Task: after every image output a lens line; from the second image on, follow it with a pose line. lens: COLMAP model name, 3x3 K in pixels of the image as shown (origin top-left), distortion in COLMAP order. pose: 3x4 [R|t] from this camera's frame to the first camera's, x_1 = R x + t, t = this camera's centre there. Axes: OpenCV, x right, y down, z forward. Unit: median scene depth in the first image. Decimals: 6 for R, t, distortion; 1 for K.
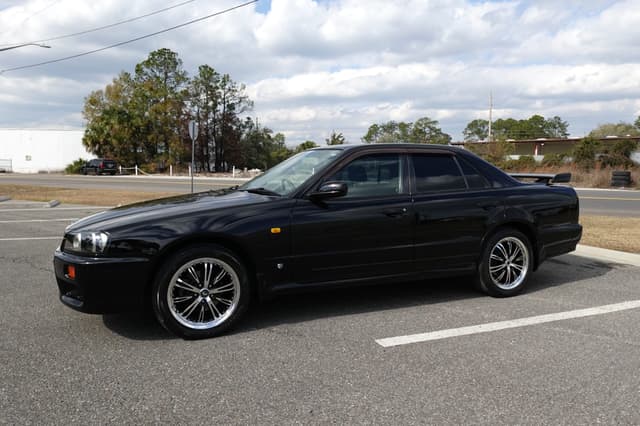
lens RADIAL K [[455.8, 0, 330.2], [0, 455.8, 210.6], [0, 0, 1]] dist [-0.001435, 0.001030]
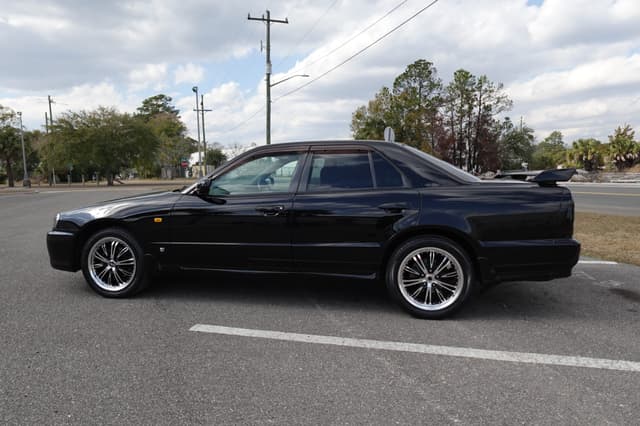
lens RADIAL K [[435.7, 0, 314.6], [0, 435.7, 222.9], [0, 0, 1]] dist [0.002559, 0.002796]
pose [[0.802718, 0.055123, -0.593806, 0.063077], [-0.040884, 0.998463, 0.037419, -0.000653], [0.594956, -0.005760, 0.803738, 0.022185]]
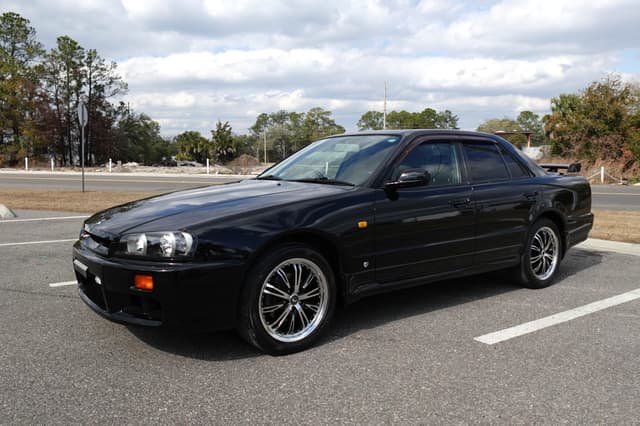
lens RADIAL K [[501.2, 0, 328.1], [0, 501.2, 216.3], [0, 0, 1]] dist [-0.005132, 0.004198]
pose [[0.972902, -0.022935, 0.230078, -0.028478], [0.019659, 0.999670, 0.016524, 0.000708], [-0.230382, -0.011553, 0.973032, 0.004922]]
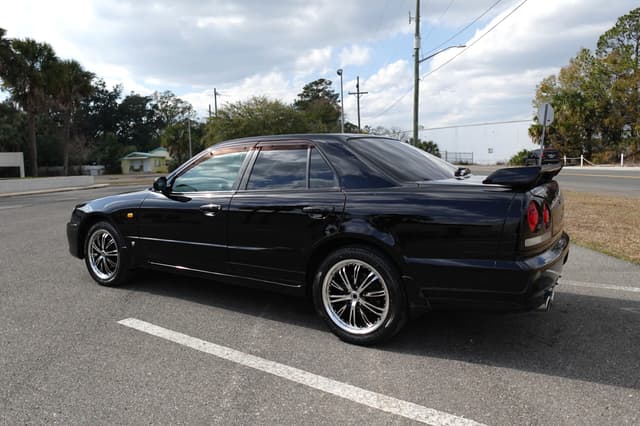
lens RADIAL K [[484.6, 0, 302.2], [0, 484.6, 215.4], [0, 0, 1]] dist [0.000249, 0.005687]
pose [[0.511405, 0.079663, -0.855639, 0.089816], [-0.058820, 0.996604, 0.057632, -0.004360], [0.857325, 0.020856, 0.514354, 0.050036]]
